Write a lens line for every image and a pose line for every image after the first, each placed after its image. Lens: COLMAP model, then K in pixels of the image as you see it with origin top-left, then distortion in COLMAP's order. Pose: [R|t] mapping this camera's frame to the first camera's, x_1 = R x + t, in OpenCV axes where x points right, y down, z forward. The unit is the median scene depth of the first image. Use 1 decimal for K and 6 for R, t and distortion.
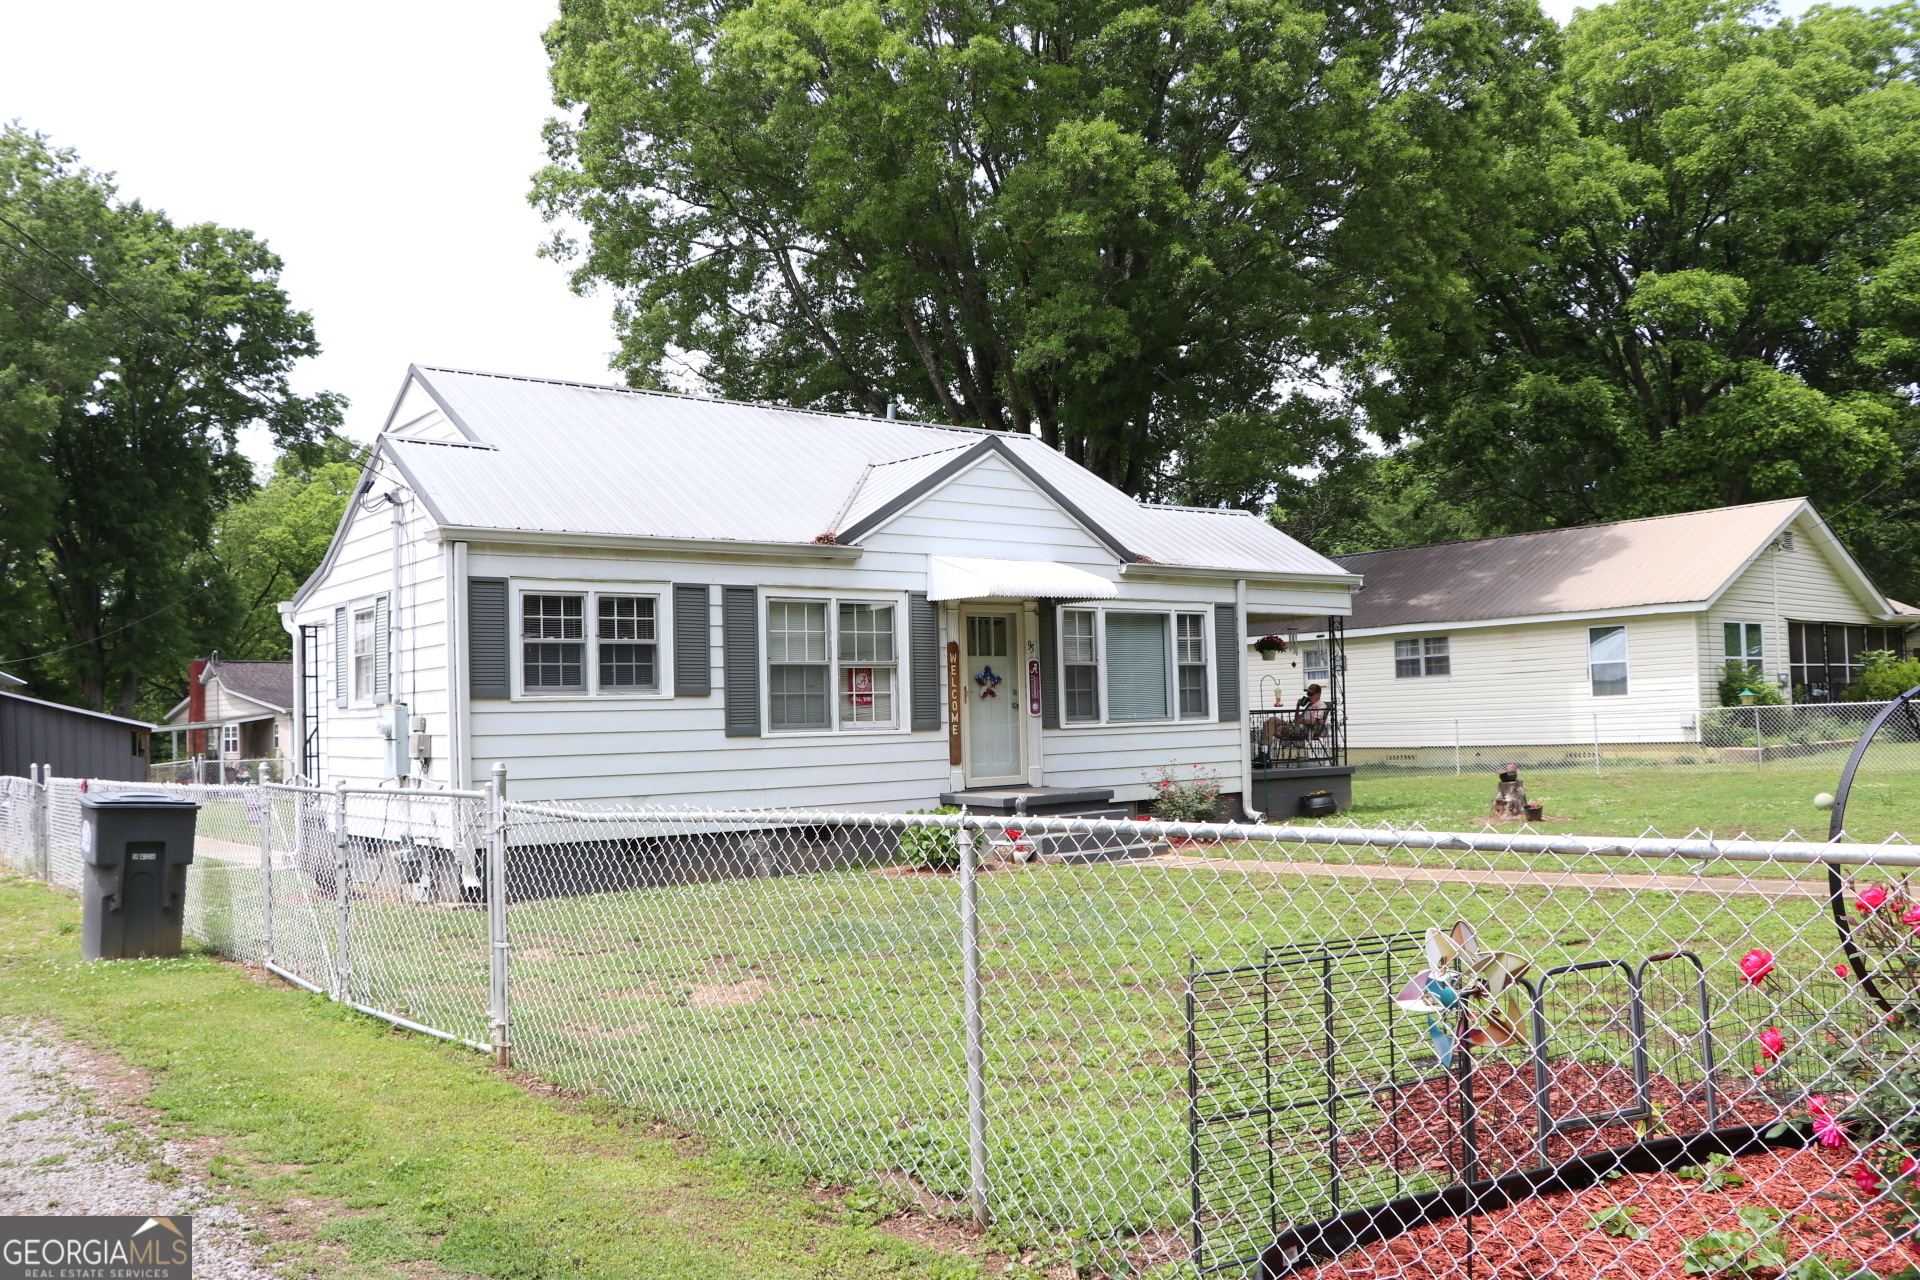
lens RADIAL K [[1576.6, 0, 942.2], [0, 1576.6, 635.1], [0, 0, 1]] dist [-0.185786, 0.155228]
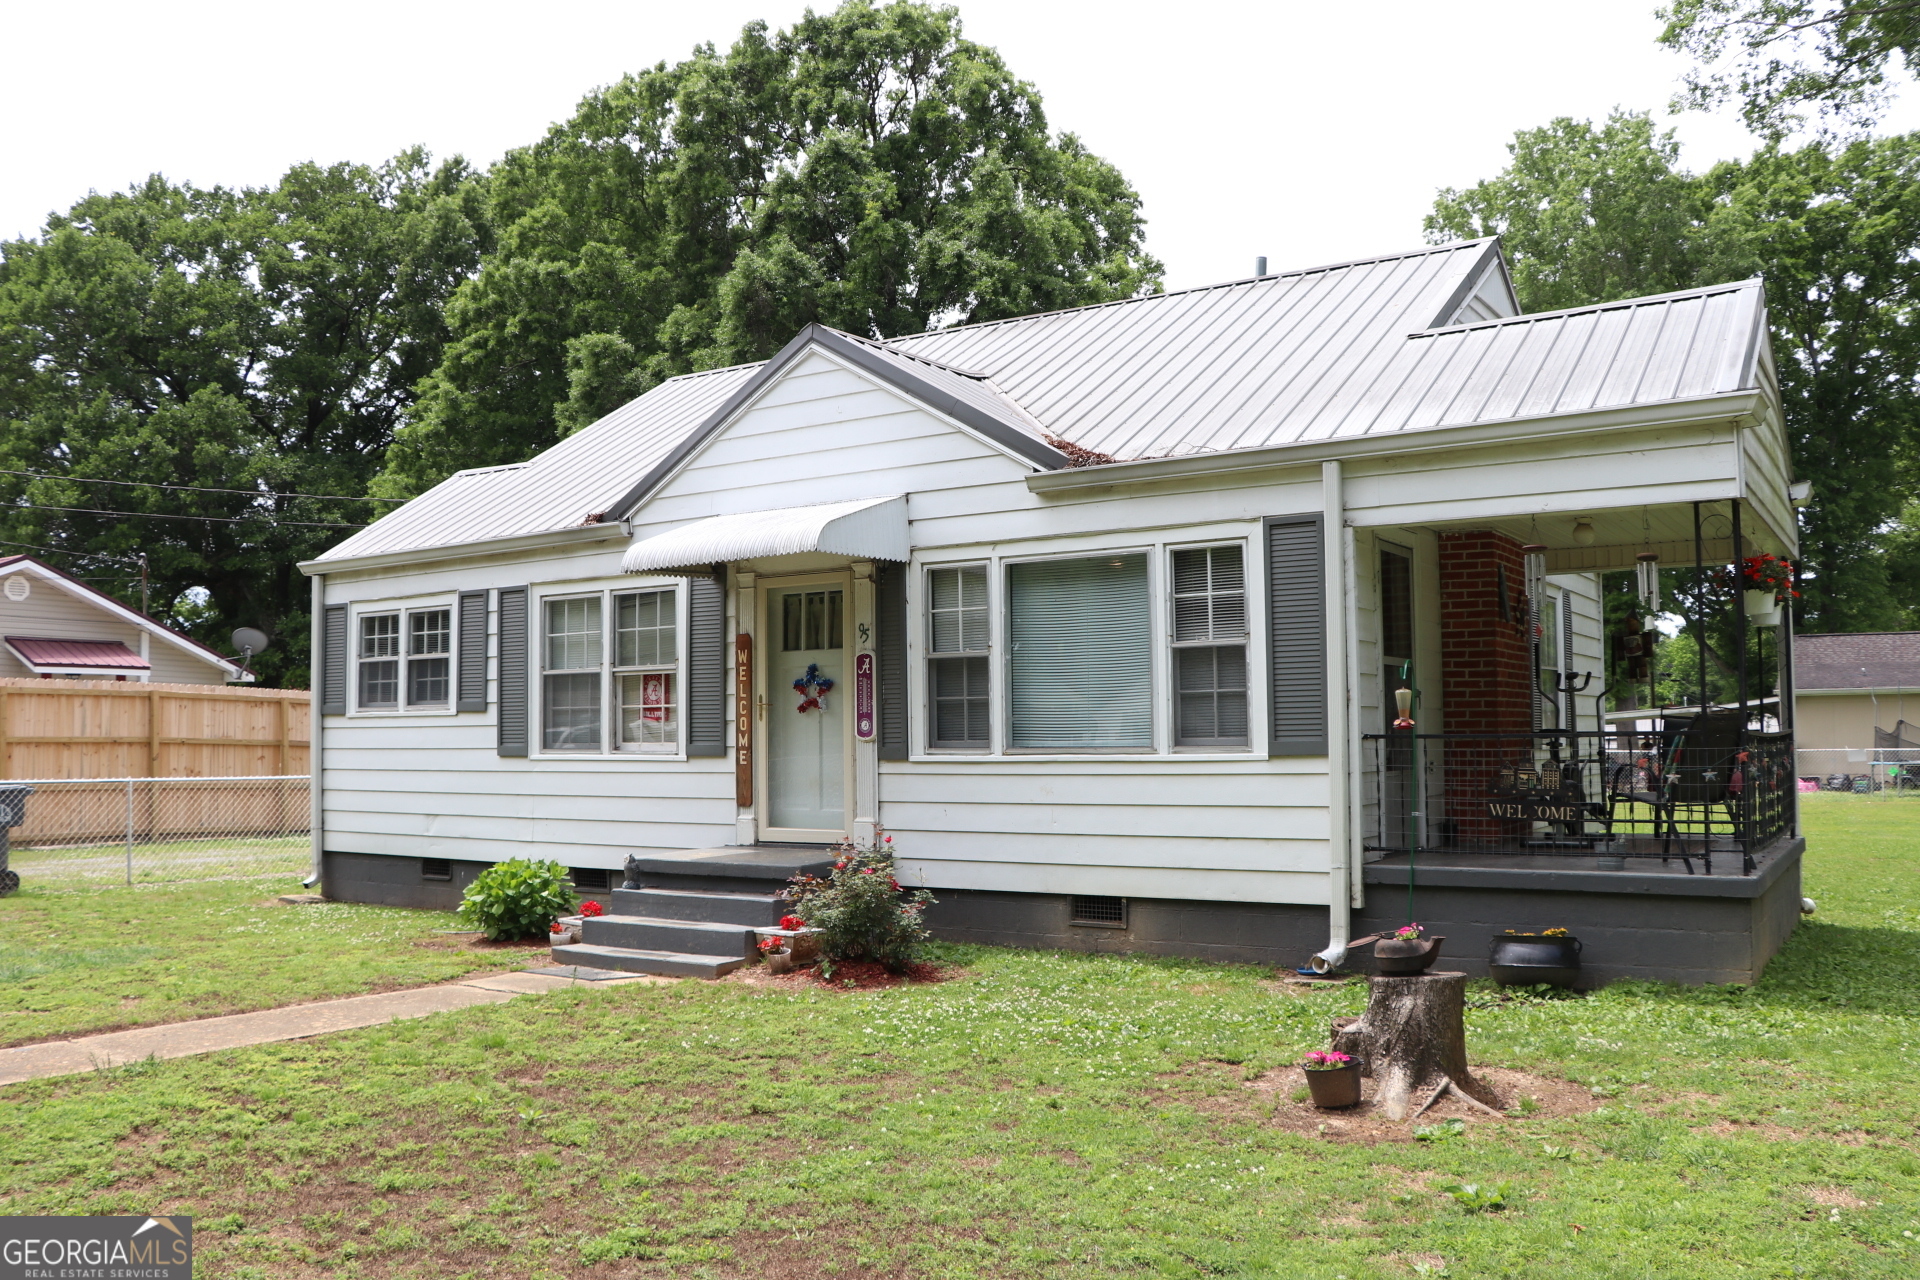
lens RADIAL K [[1576.6, 0, 962.5], [0, 1576.6, 640.2], [0, 0, 1]] dist [-0.185786, 0.155228]
pose [[0.323484, -0.032446, -0.945677, 0.710037], [0.054581, 0.998388, -0.015584, 0.023654], [0.944658, -0.046575, 0.324734, 0.865878]]
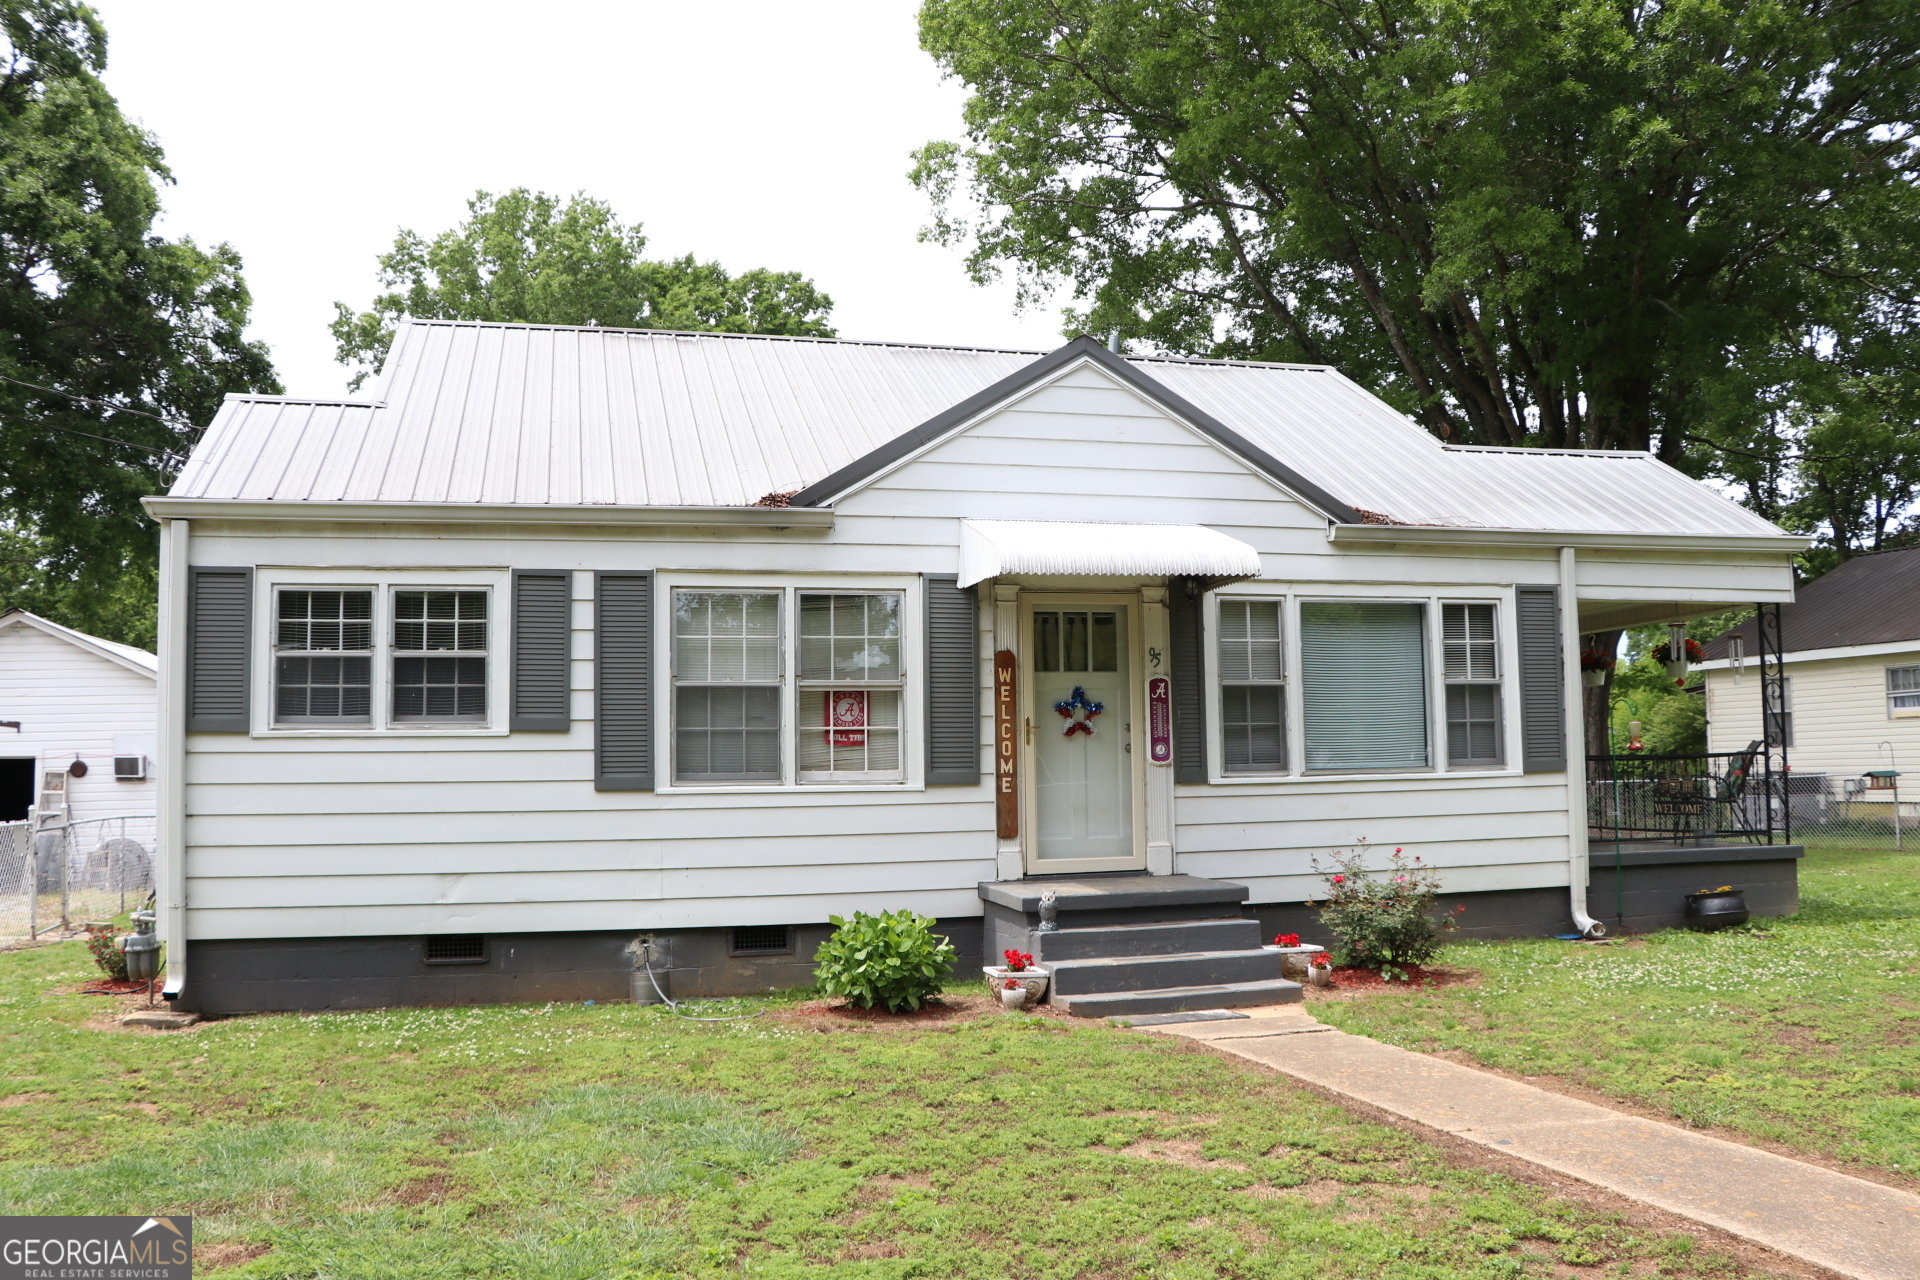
lens RADIAL K [[1576.6, 0, 950.8], [0, 1576.6, 636.7], [0, 0, 1]] dist [-0.185786, 0.155228]
pose [[0.912627, -0.021485, -0.408228, 0.254110], [0.013051, 0.999640, -0.023432, 0.013581], [0.408585, 0.016057, 0.912579, 0.395348]]
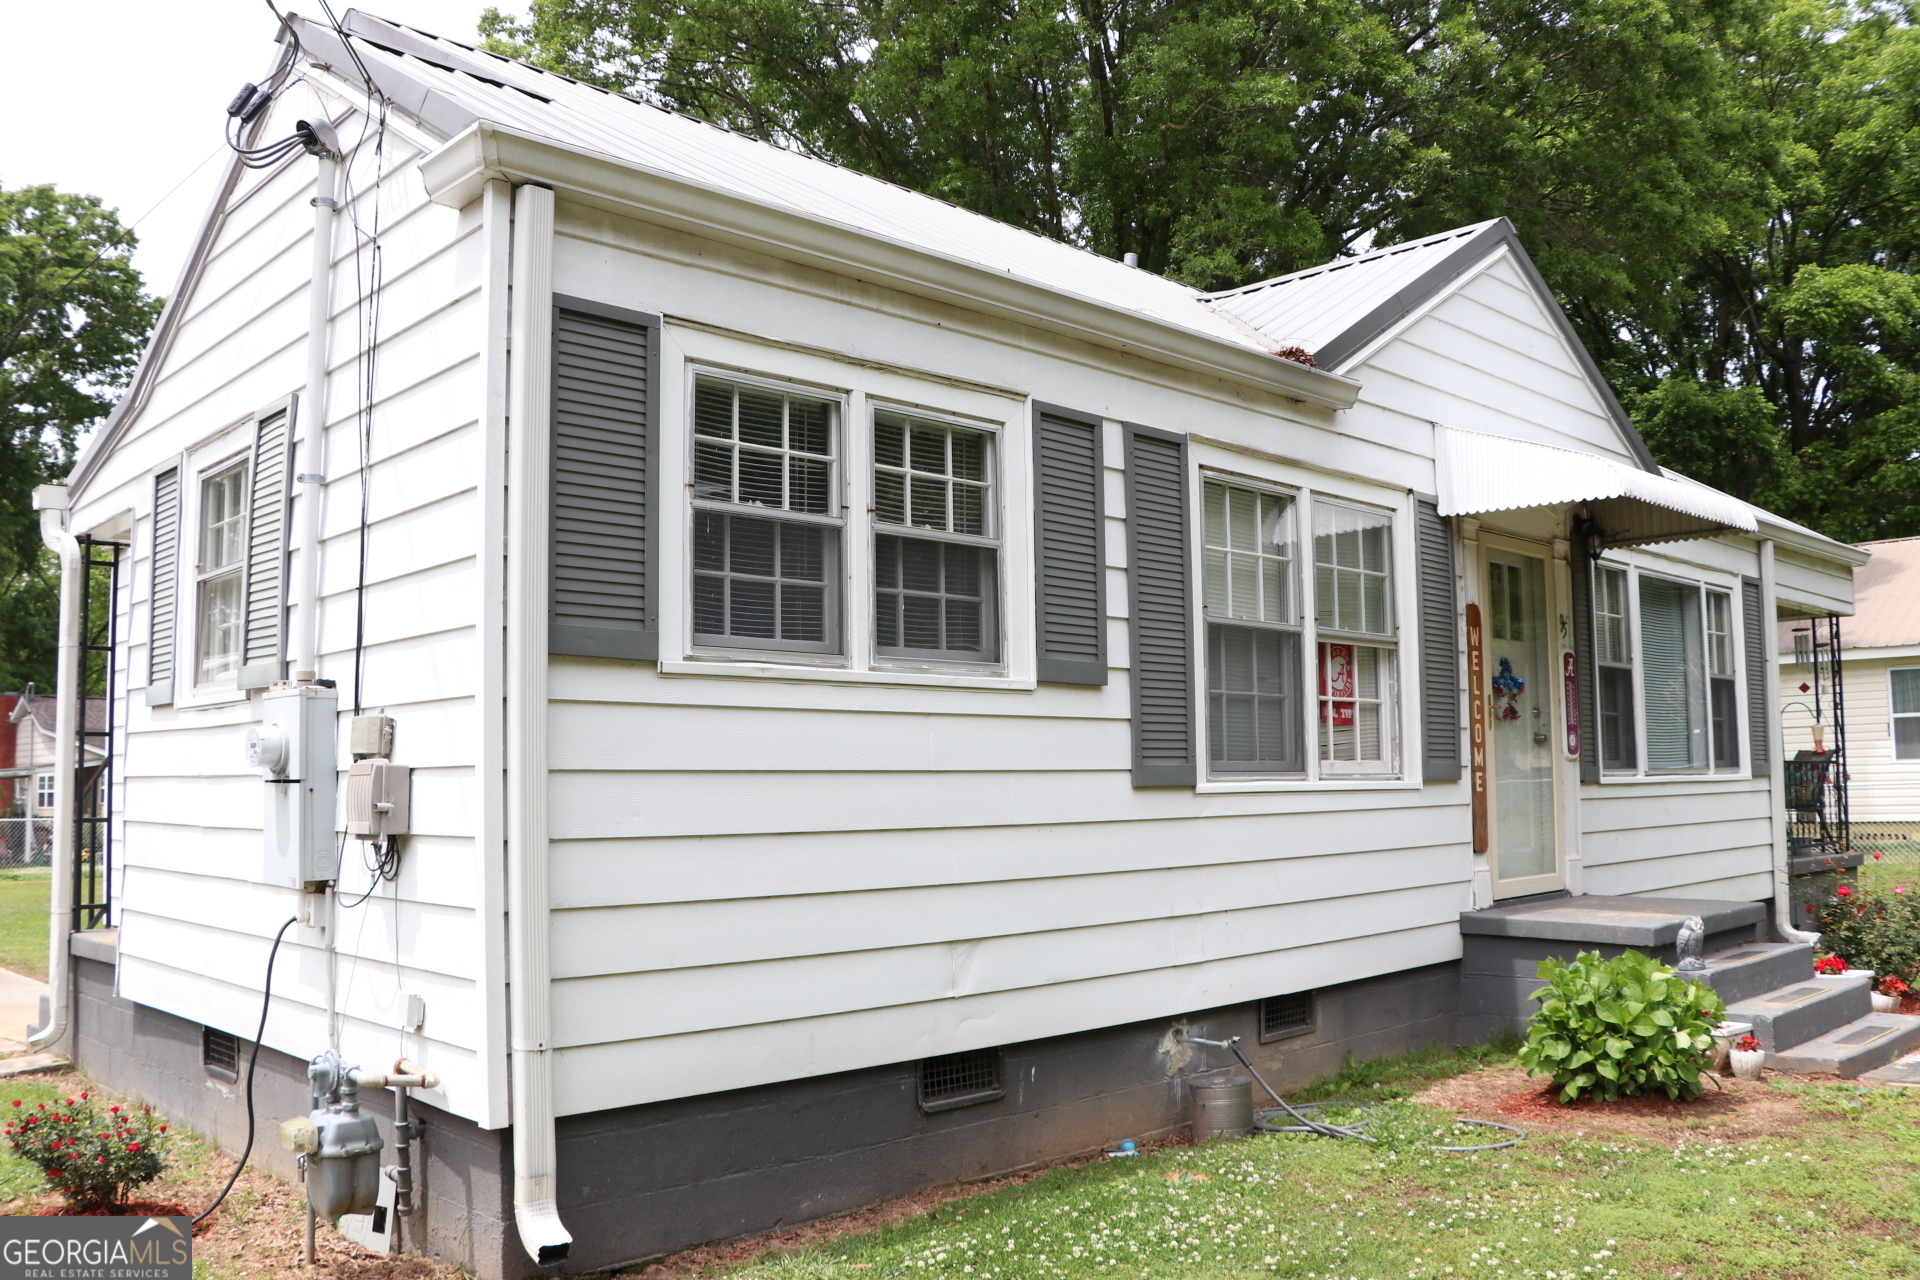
lens RADIAL K [[1576.6, 0, 951.2], [0, 1576.6, 654.1], [0, 0, 1]] dist [-0.185786, 0.155228]
pose [[0.995808, 0.023904, 0.088292, -0.199298], [-0.021004, 0.999214, -0.033620, 0.039772], [-0.089027, 0.031624, 0.995527, 0.533878]]
